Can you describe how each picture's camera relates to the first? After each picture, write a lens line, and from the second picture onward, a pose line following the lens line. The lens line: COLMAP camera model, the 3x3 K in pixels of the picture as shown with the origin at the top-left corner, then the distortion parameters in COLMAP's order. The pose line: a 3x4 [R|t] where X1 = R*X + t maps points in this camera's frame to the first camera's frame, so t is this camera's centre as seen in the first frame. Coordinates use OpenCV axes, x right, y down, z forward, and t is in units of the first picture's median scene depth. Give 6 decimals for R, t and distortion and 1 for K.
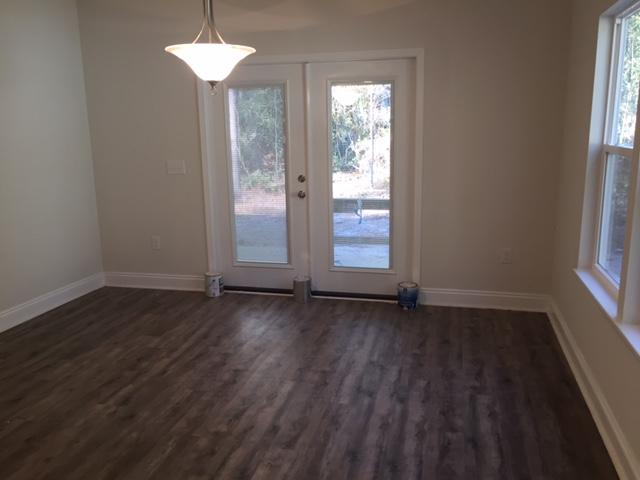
lens RADIAL K [[548.7, 0, 323.1], [0, 548.7, 240.5], [0, 0, 1]] dist [0.058834, -0.069774]
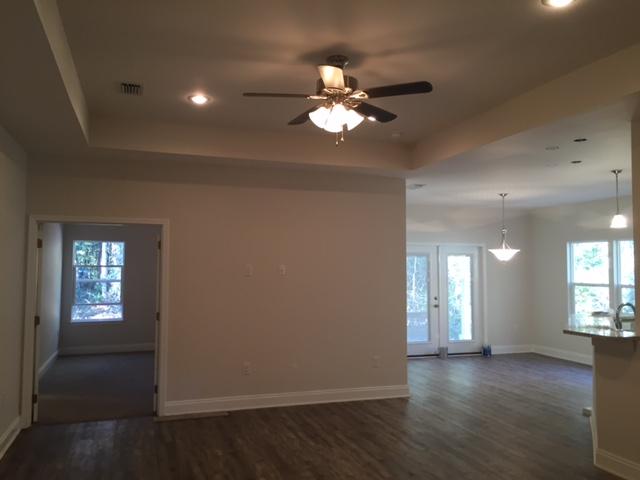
lens RADIAL K [[548.7, 0, 317.2], [0, 548.7, 235.7], [0, 0, 1]] dist [0.058834, -0.069774]
pose [[0.850775, 0.045625, 0.523546, -1.621974], [0.091377, 0.968207, -0.232865, 0.111425], [-0.517526, 0.245956, 0.819557, -0.588062]]
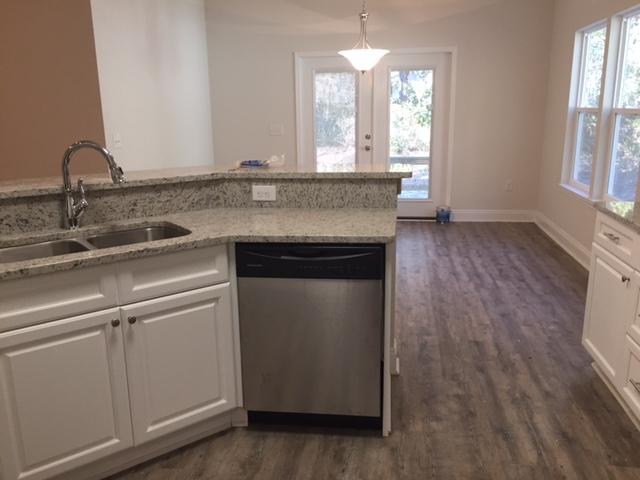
lens RADIAL K [[548.7, 0, 318.4], [0, 548.7, 244.0], [0, 0, 1]] dist [0.058834, -0.069774]
pose [[0.996131, -0.025991, 0.083946, -0.310315], [0.022908, 0.999035, 0.037480, 0.115960], [-0.084839, -0.035412, 0.995765, -0.454696]]
